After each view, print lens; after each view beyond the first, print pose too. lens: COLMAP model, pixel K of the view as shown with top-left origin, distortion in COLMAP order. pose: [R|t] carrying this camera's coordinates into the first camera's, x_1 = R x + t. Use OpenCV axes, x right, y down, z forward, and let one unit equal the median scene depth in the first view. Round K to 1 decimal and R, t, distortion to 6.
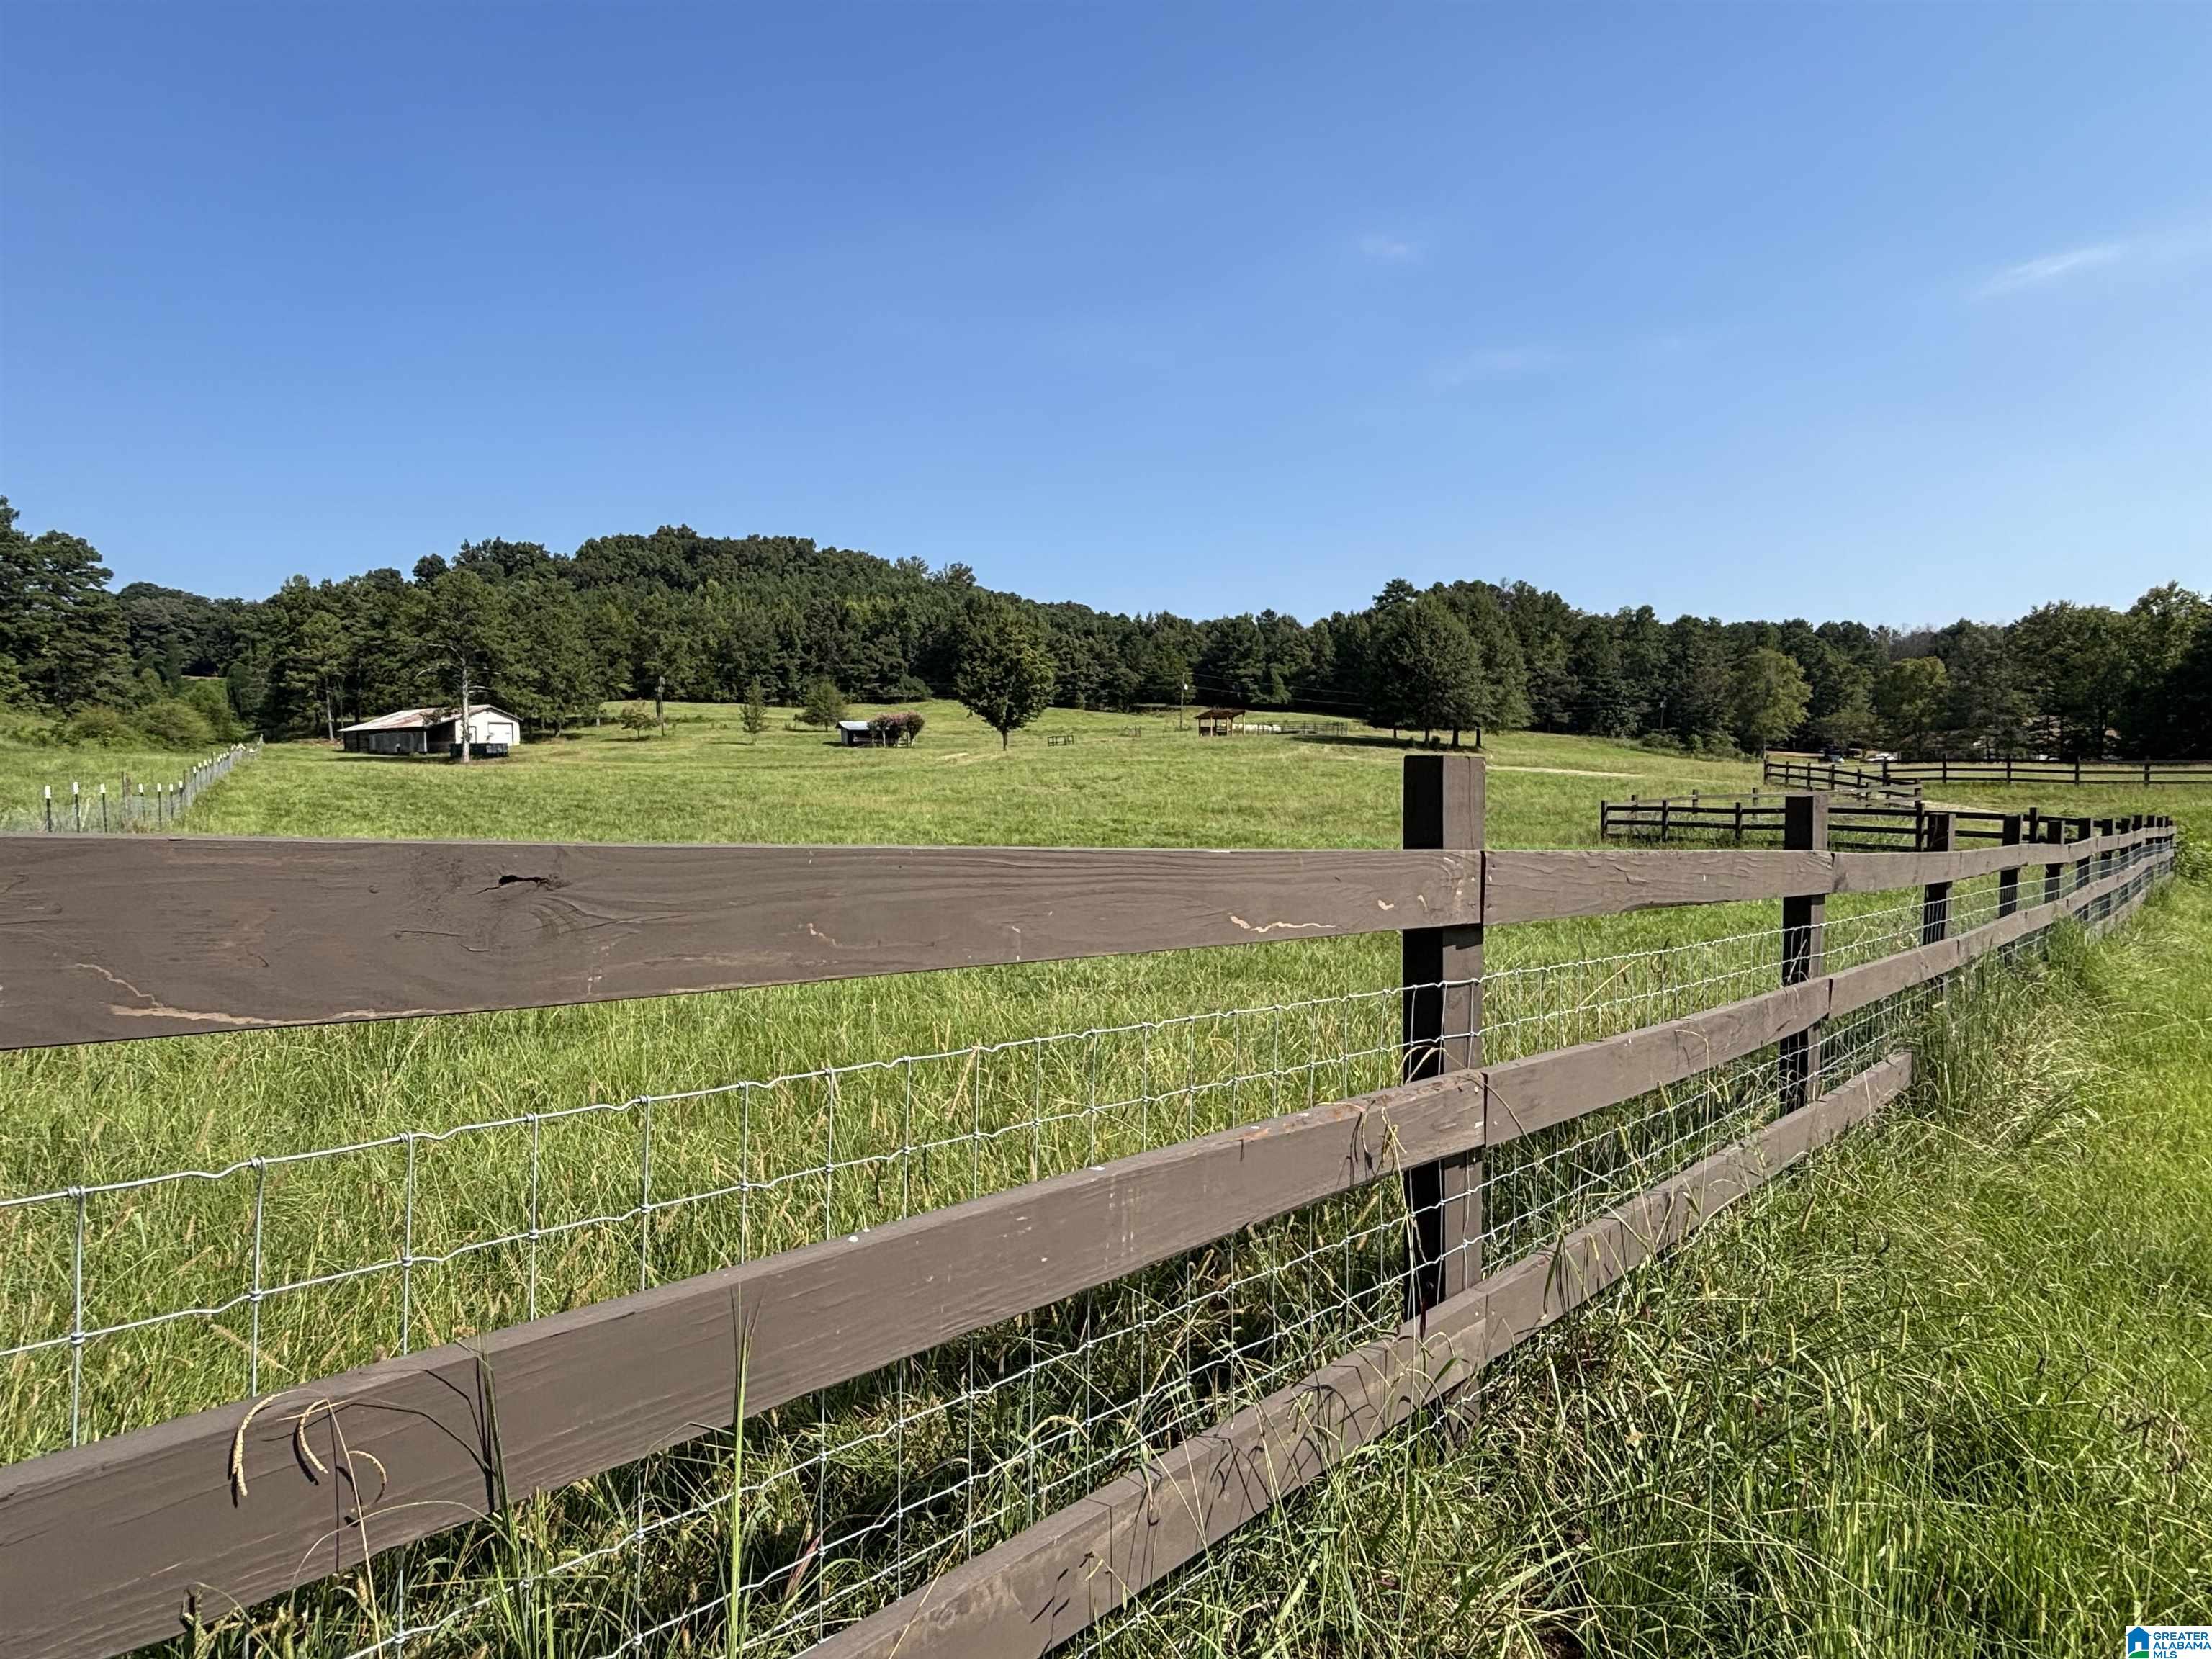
lens RADIAL K [[1189.6, 0, 1107.5], [0, 1189.6, 829.9], [0, 0, 1]] dist [-0.000228, 0.000587]
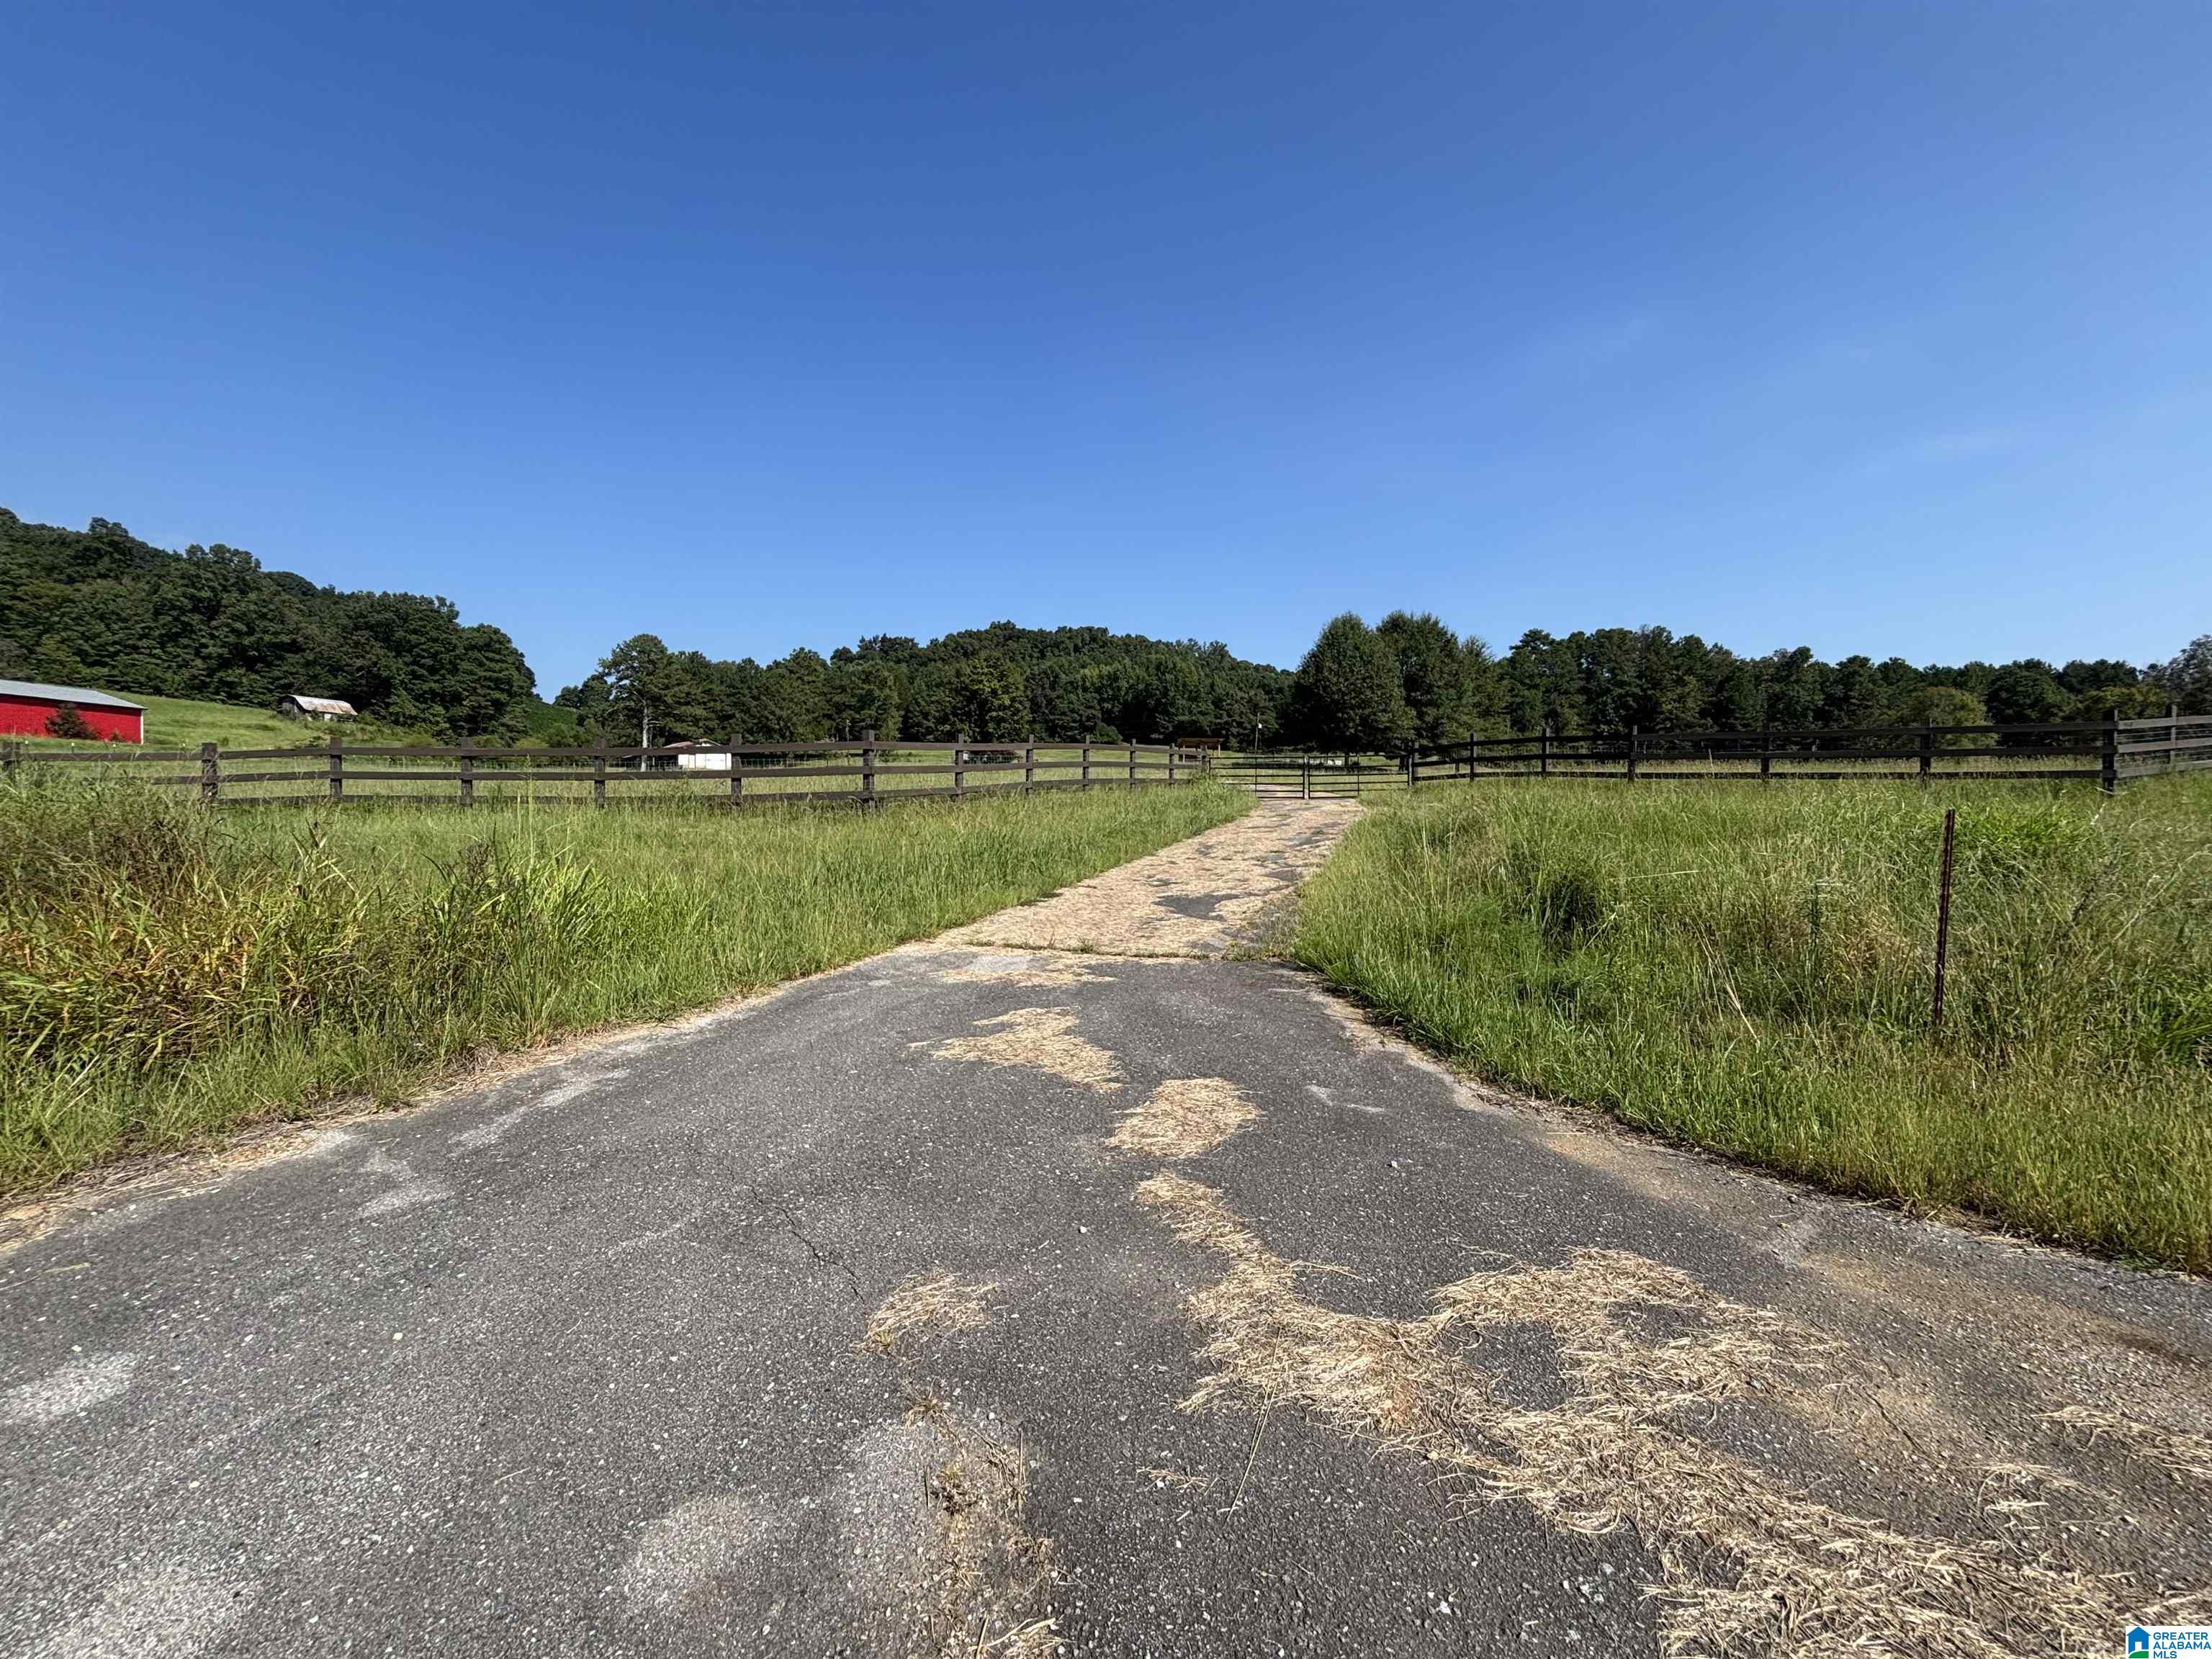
lens RADIAL K [[898.5, 0, 1098.9], [0, 898.5, 840.4], [0, 0, 1]] dist [-0.003606, 0.000987]
pose [[0.940286, 0.038182, -0.338238, 0.162137], [-0.043887, 0.998994, -0.009230, 0.000756], [0.337545, 0.023523, 0.941015, 0.121260]]
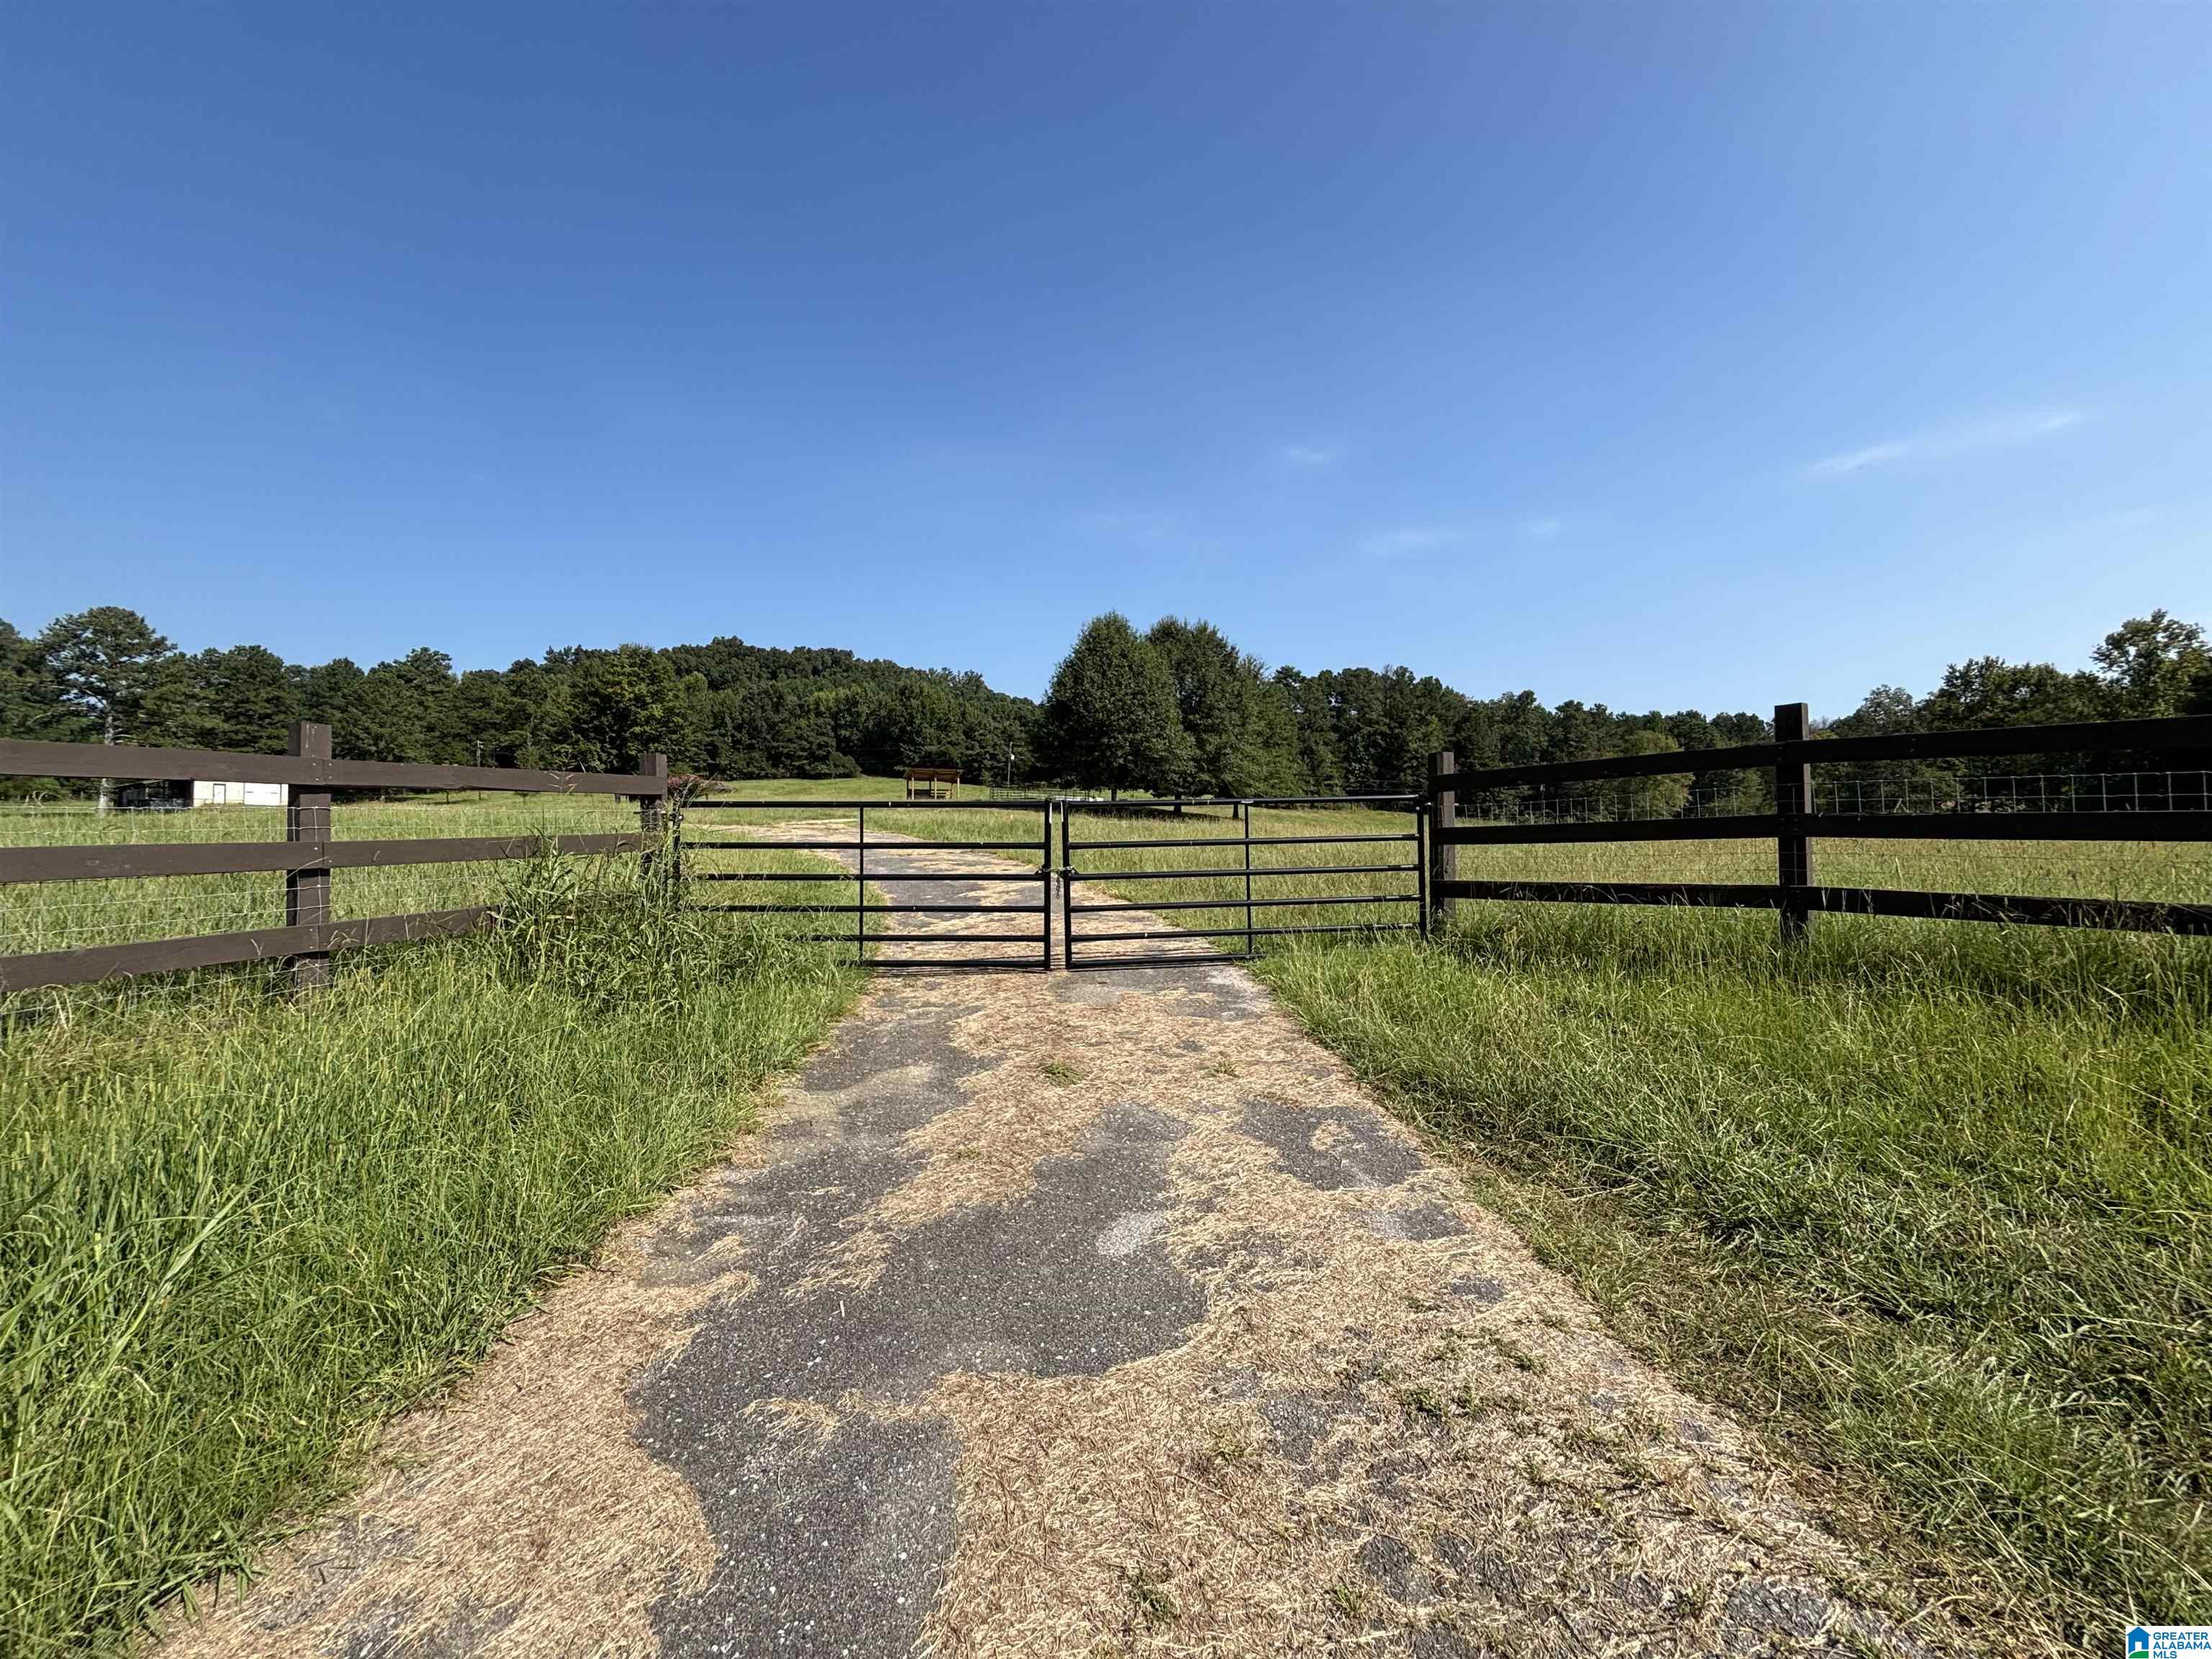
lens RADIAL K [[898.5, 0, 1103.8], [0, 898.5, 849.6], [0, 0, 1]] dist [-0.003606, 0.000987]
pose [[0.996803, 0.018671, -0.077693, 0.151358], [-0.022312, 0.998680, -0.046265, -0.009915], [0.076726, 0.047851, 0.995903, 0.213503]]
